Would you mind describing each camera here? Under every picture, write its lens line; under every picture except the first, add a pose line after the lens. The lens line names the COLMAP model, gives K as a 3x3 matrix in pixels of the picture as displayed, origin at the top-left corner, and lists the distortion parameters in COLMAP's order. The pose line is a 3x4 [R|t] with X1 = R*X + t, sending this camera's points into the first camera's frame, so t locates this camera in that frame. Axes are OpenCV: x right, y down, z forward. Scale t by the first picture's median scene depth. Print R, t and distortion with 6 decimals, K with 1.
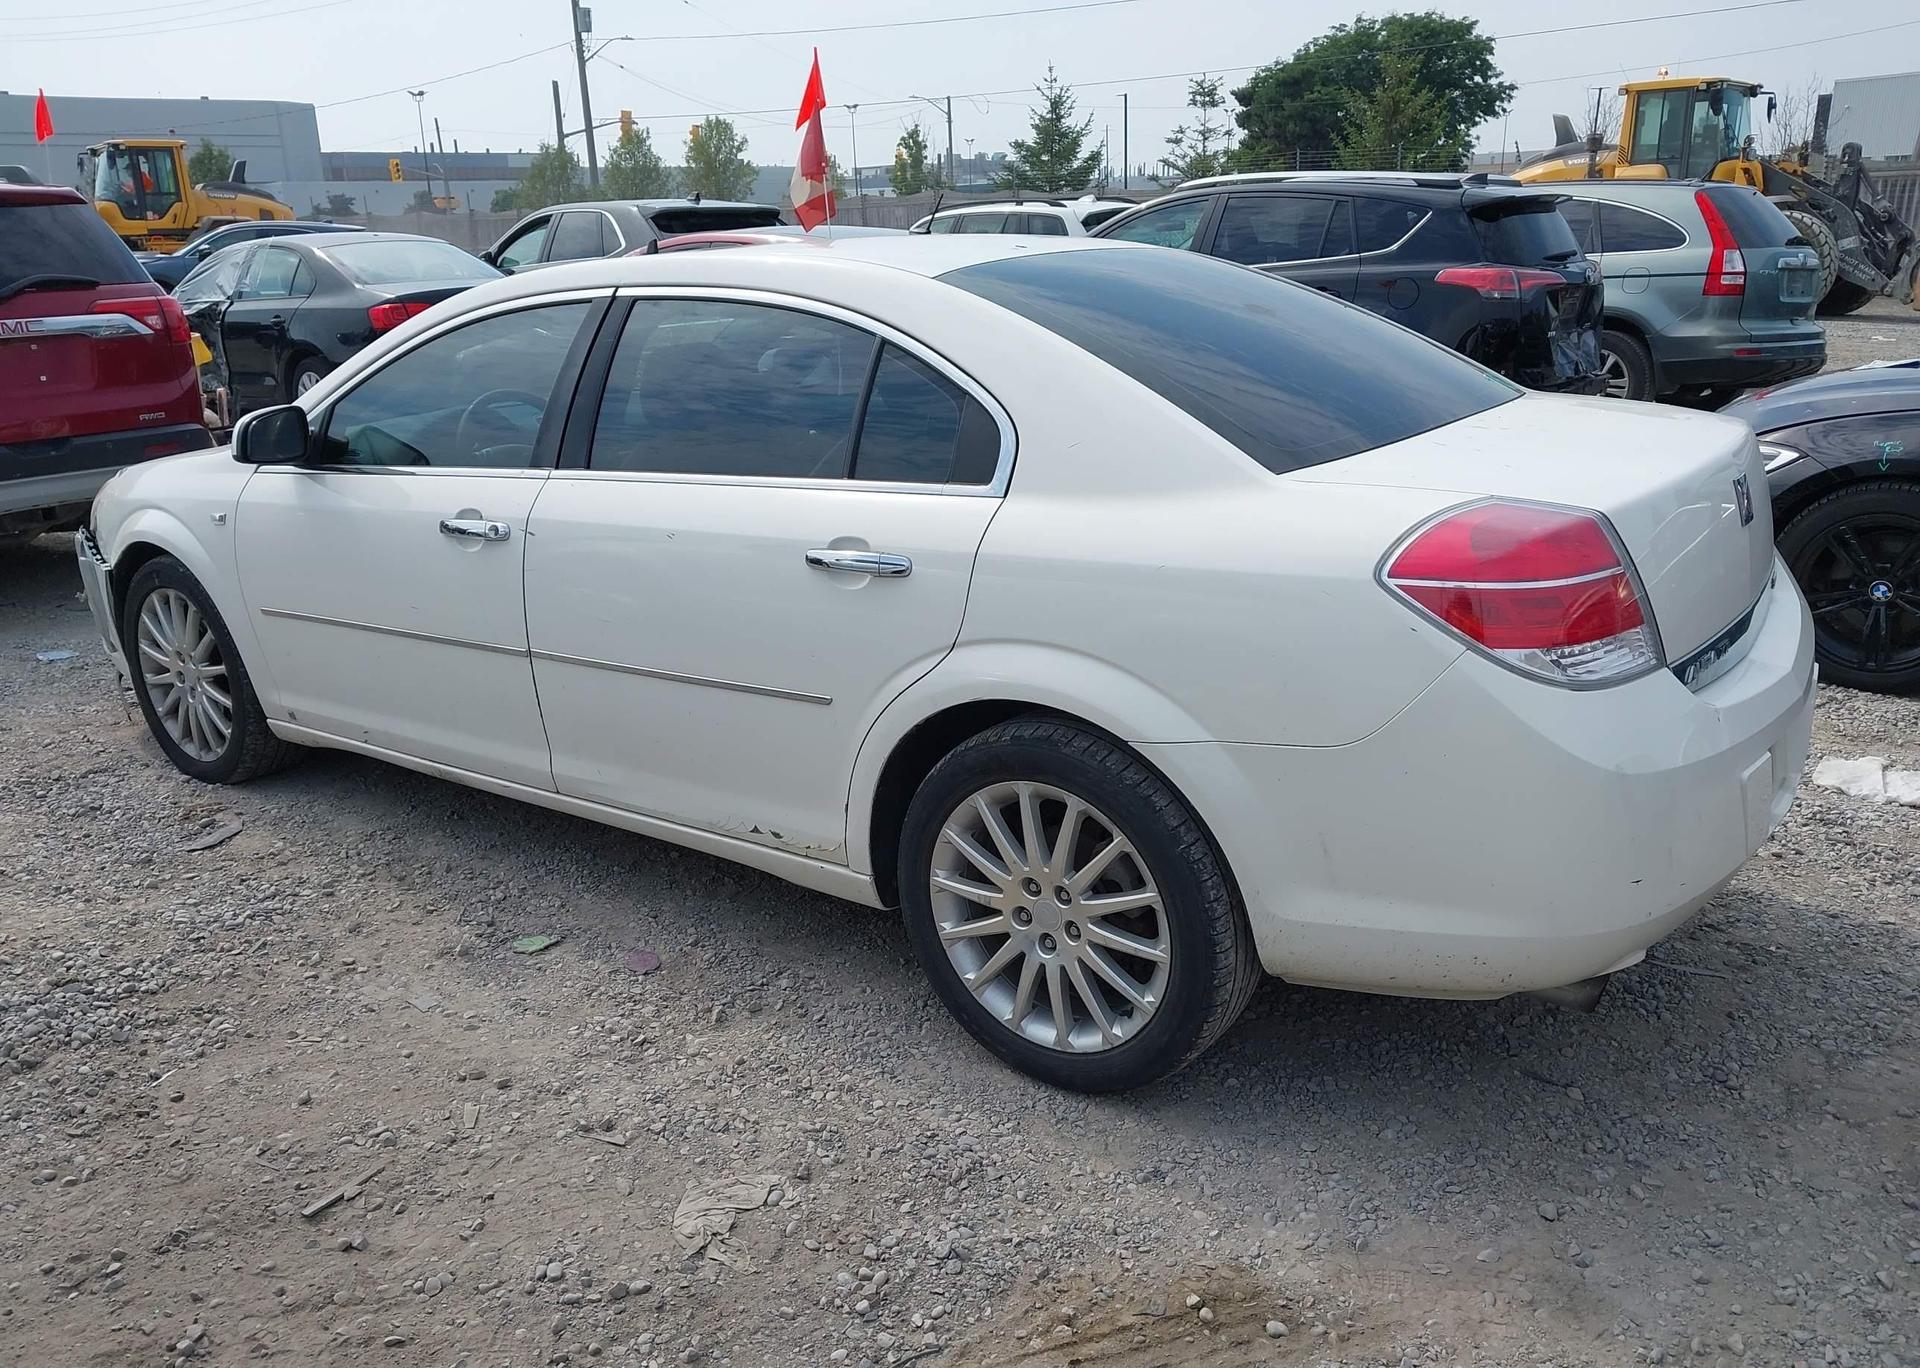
lens RADIAL K [[1518.2, 0, 992.5], [0, 1518.2, 687.1], [0, 0, 1]] dist [0.004096, -0.001497]
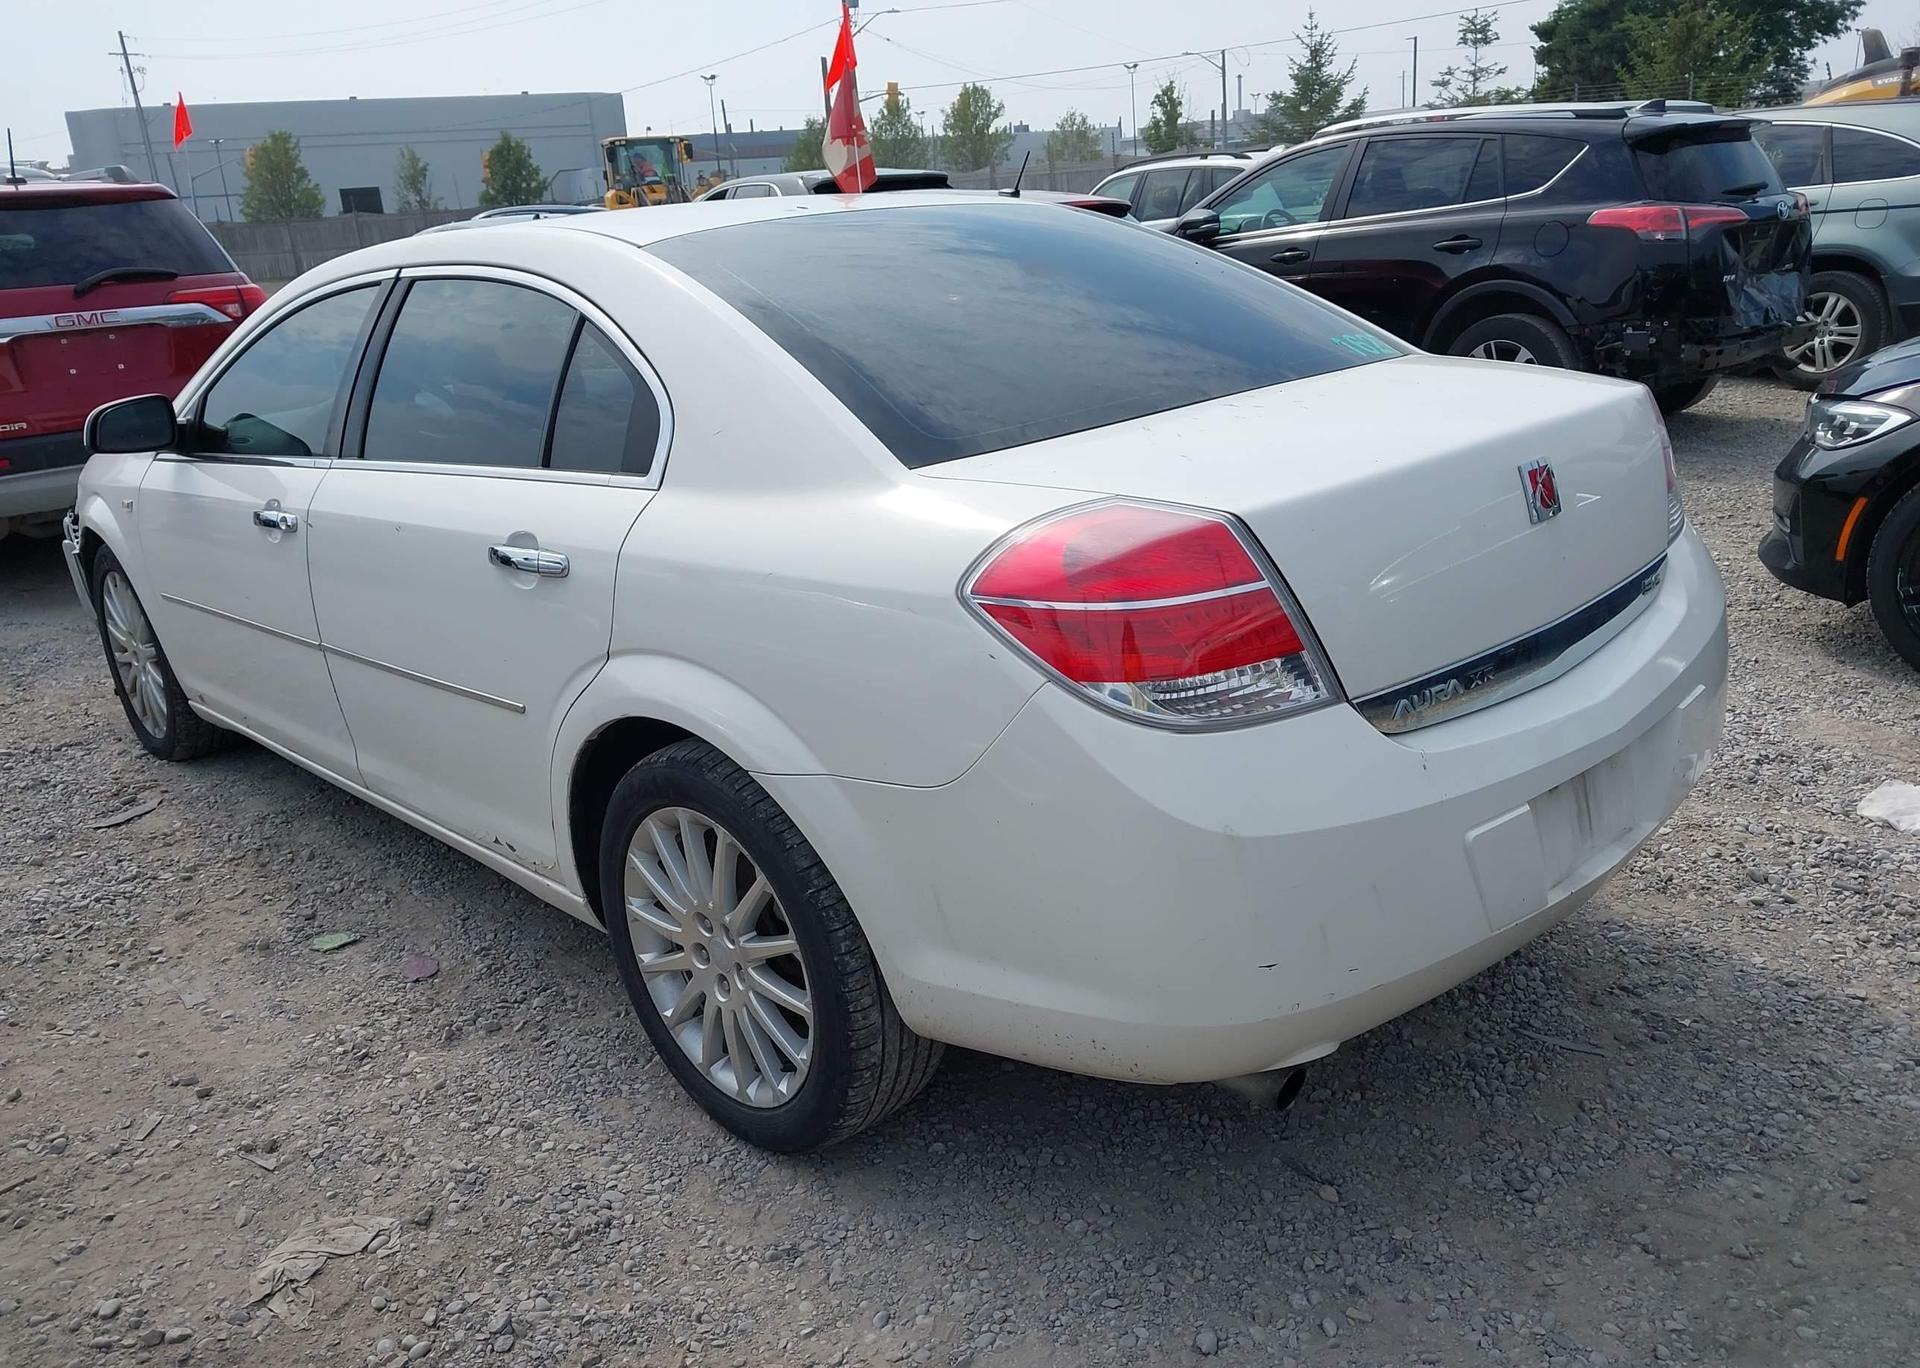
lens RADIAL K [[1503.0, 0, 958.1], [0, 1503.0, 706.6], [0, 0, 1]] dist [-0.004721, 0.015610]
pose [[0.982066, 0.022332, -0.187212, 0.267825], [-0.015311, 0.999127, 0.038864, -0.026747], [0.187917, -0.035300, 0.981550, 0.119040]]
